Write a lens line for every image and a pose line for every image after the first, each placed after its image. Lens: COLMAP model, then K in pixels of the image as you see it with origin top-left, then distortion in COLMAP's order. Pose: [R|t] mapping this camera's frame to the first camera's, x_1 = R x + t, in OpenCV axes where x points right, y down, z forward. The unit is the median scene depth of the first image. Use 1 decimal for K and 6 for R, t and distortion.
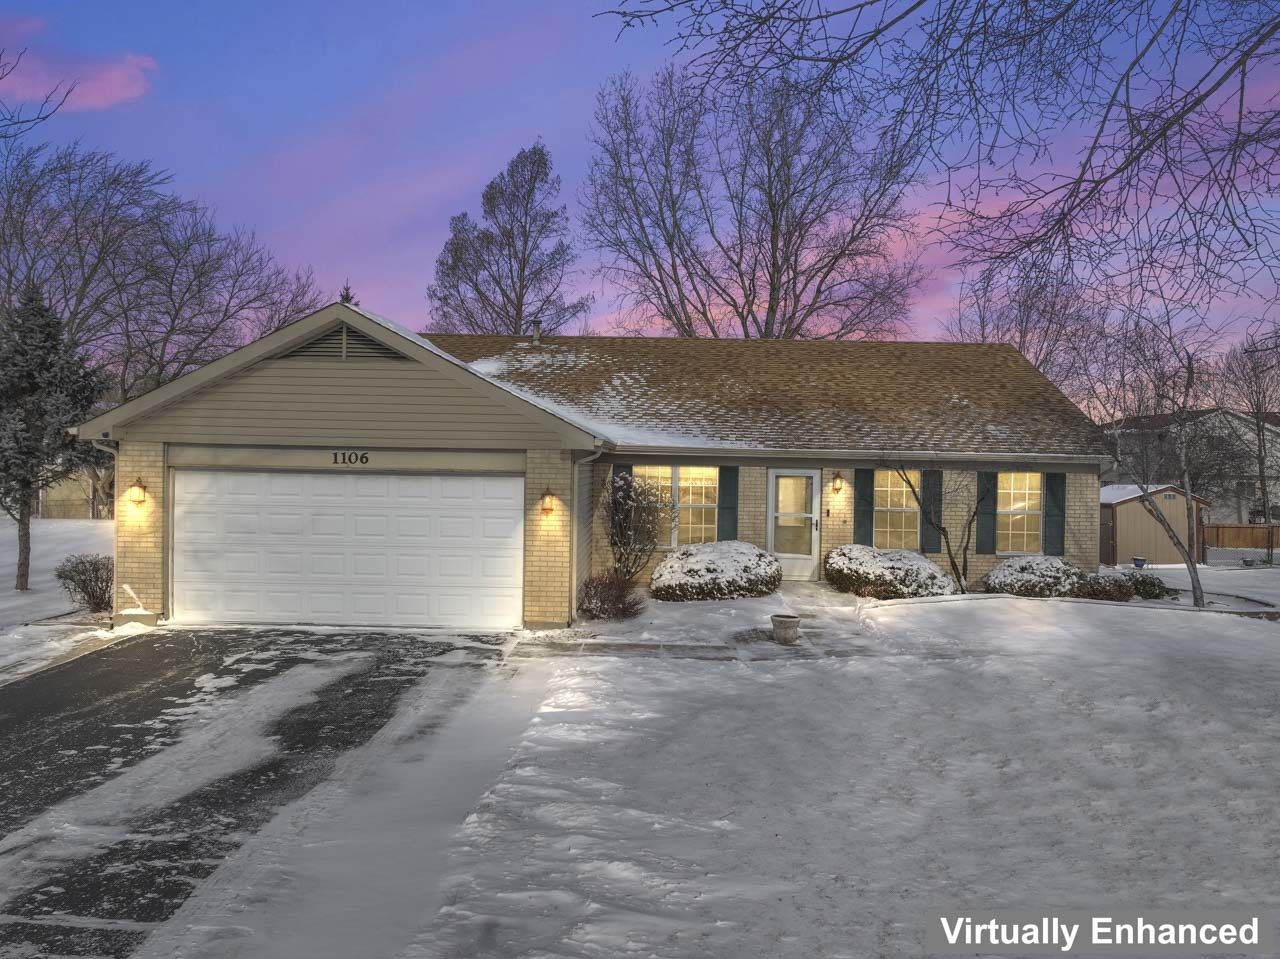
lens RADIAL K [[905.3, 0, 640.0], [0, 905.3, 479.5], [0, 0, 1]] dist [0.008589, 0.003537]
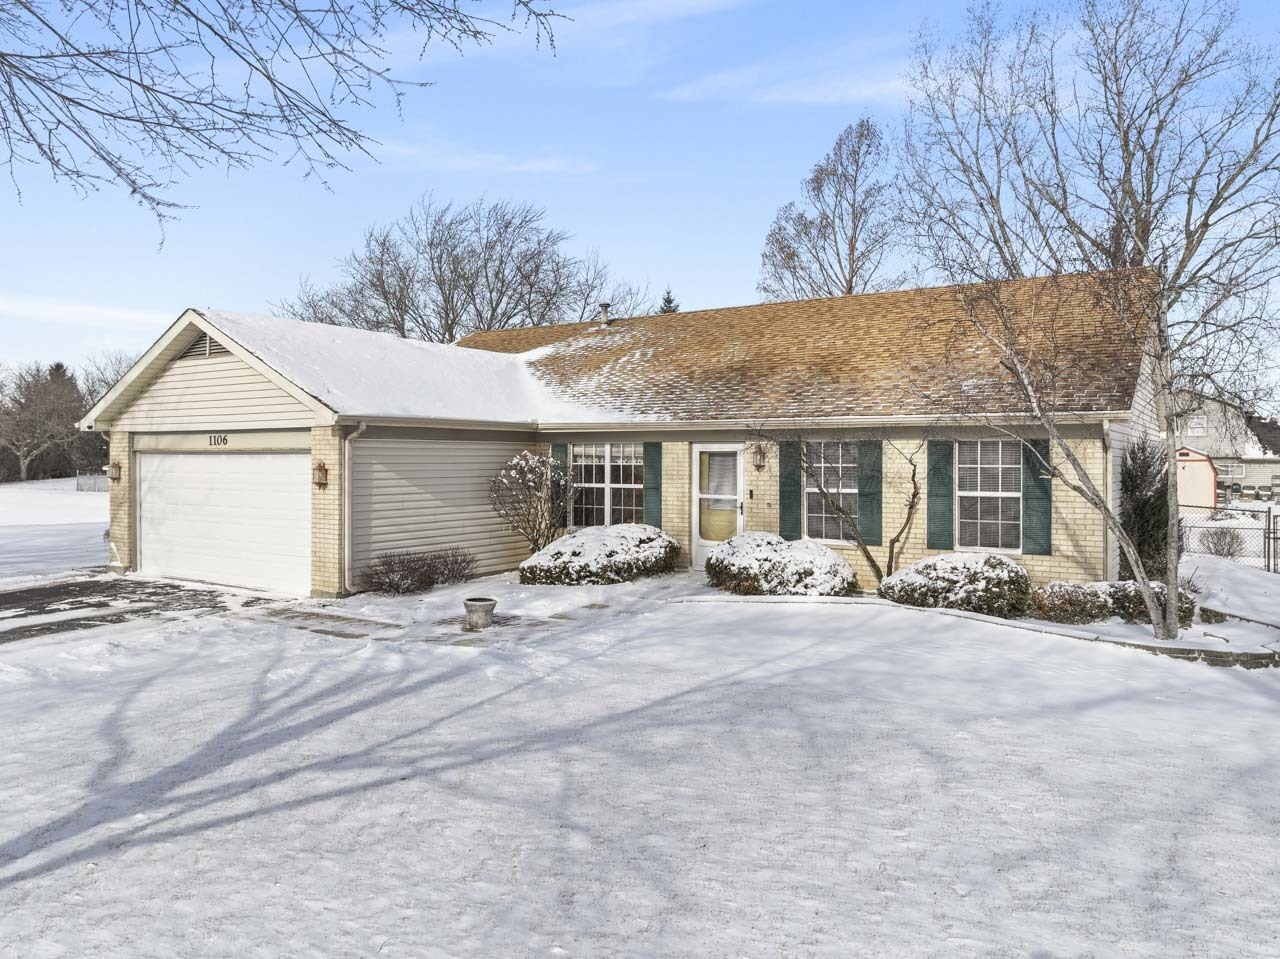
lens RADIAL K [[905.3, 0, 640.0], [0, 905.3, 479.5], [0, 0, 1]] dist [0.008589, 0.003537]
pose [[0.848815, -0.004984, -0.528667, 0.633239], [0.006134, 0.999981, 0.000421, 0.024635], [0.528654, -0.003600, 0.848829, 0.251041]]
